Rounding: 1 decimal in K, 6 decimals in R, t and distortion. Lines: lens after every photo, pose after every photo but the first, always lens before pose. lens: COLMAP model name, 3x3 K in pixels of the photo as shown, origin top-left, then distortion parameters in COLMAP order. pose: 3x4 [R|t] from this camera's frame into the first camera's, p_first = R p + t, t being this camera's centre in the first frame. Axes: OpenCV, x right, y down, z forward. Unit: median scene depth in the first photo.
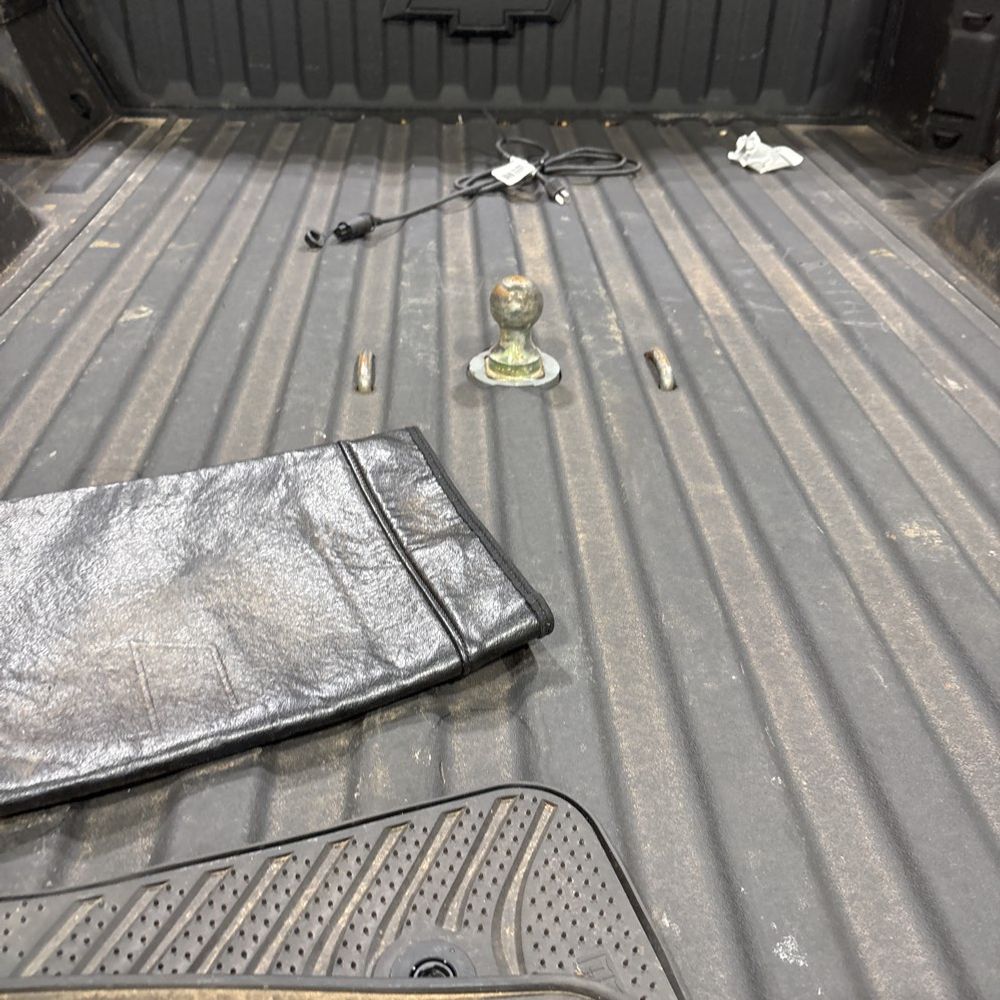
lens RADIAL K [[1030.0, 0, 500.0], [0, 1030.0, 500.0], [0, 0, 1]] dist [-0.011310, 0.005614]
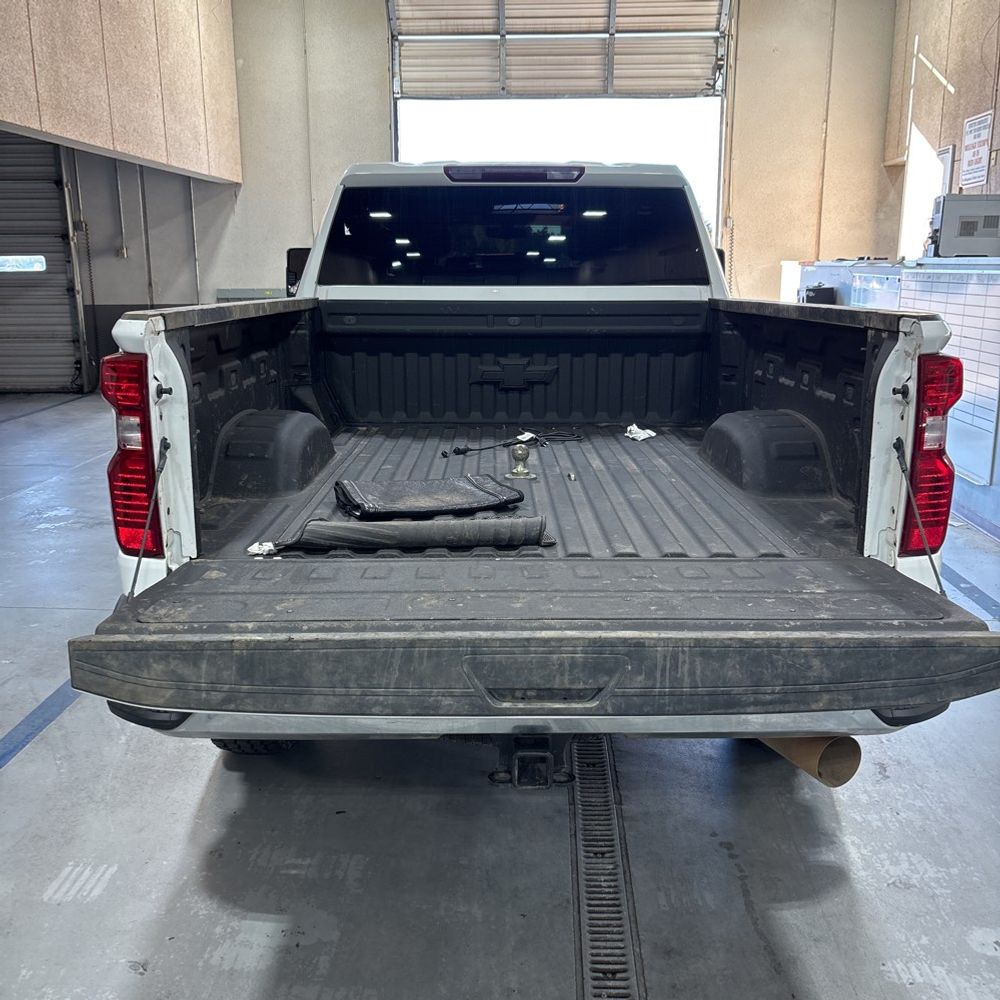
lens RADIAL K [[1001.5, 0, 498.1], [0, 1001.5, 515.8], [0, 0, 1]] dist [0.059918, -0.129800]
pose [[0.998831, -0.009032, -0.047486, 0.052067], [-0.007911, 0.938602, -0.344912, 0.591987], [0.047685, 0.344884, 0.937433, -1.004618]]
